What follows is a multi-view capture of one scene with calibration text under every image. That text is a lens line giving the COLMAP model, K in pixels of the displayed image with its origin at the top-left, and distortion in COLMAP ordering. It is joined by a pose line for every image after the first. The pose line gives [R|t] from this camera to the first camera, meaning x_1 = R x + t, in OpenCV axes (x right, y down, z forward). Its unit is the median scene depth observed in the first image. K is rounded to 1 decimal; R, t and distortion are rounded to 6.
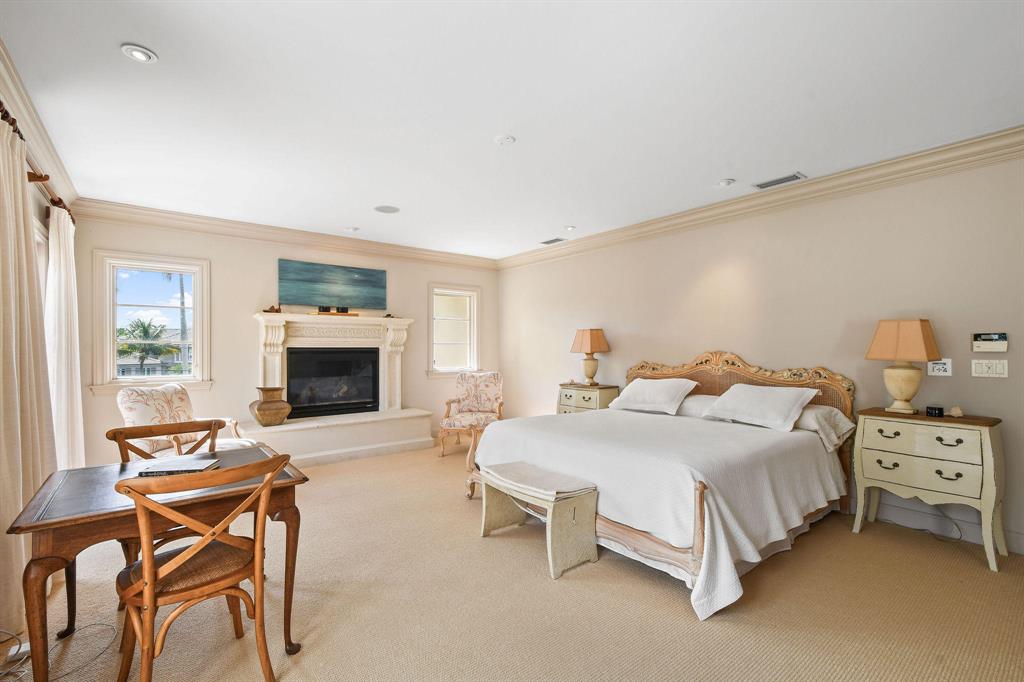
lens RADIAL K [[450.8, 0, 511.6], [0, 450.8, 347.3], [0, 0, 1]] dist [0.004029, 0.000250]
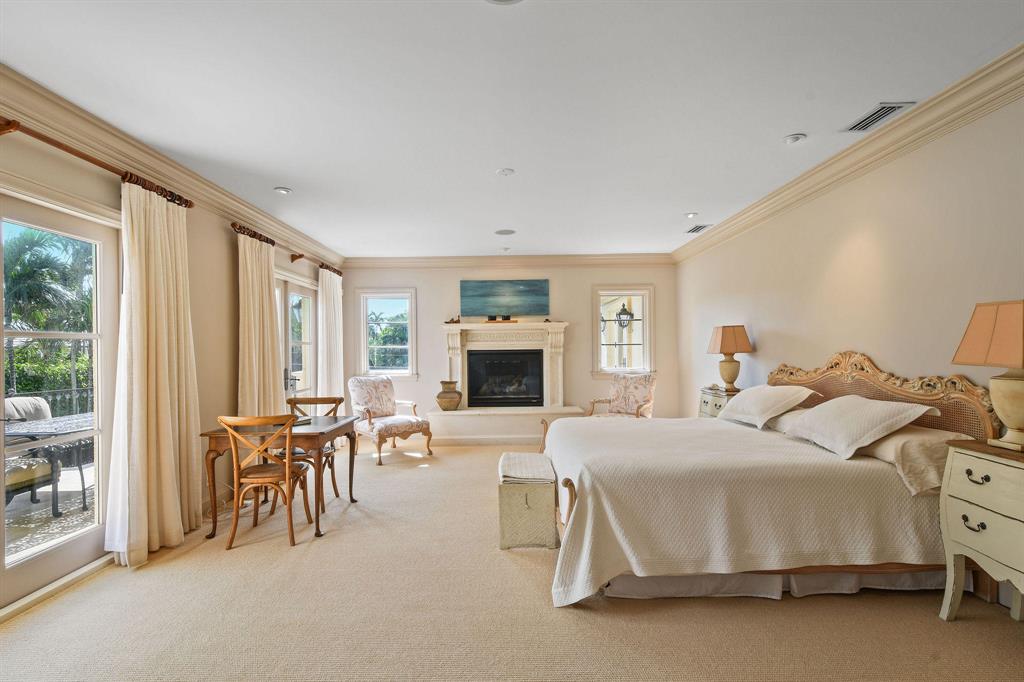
lens RADIAL K [[485.1, 0, 510.9], [0, 485.1, 344.6], [0, 0, 1]] dist [0.002593, -0.000365]
pose [[0.783327, -0.014799, -0.621434, 0.442655], [0.012586, 0.999889, -0.007946, -0.002810], [0.621483, -0.001597, 0.783426, 0.015729]]
